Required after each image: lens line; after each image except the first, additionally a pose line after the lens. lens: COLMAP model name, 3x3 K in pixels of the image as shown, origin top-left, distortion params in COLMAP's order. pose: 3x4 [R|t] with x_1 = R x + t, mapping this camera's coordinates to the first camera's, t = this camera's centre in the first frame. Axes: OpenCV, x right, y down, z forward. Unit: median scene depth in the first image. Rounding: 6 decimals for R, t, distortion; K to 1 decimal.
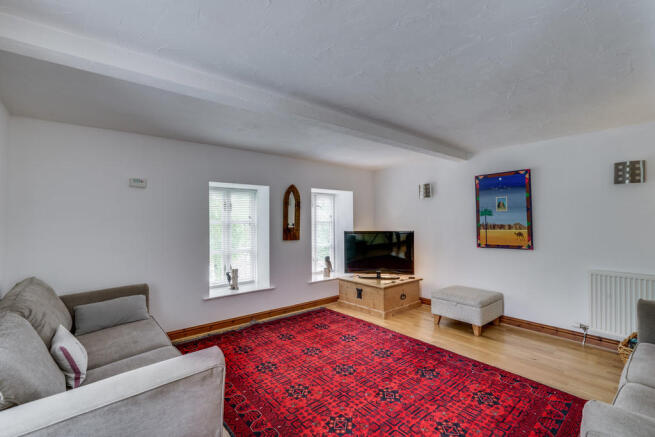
lens RADIAL K [[298.7, 0, 328.9], [0, 298.7, 222.5], [0, 0, 1]] dist [-0.001192, -0.000020]
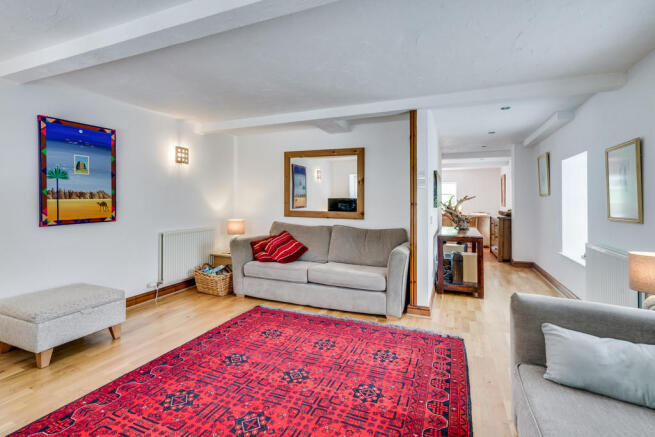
lens RADIAL K [[303.8, 0, 327.9], [0, 303.8, 201.9], [0, 0, 1]] dist [-0.000541, -0.000088]
pose [[-0.463952, -0.000612, 0.885860, -0.414225], [0.002758, 0.999994, 0.002135, 0.033635], [-0.885856, 0.003433, -0.463947, 0.846874]]
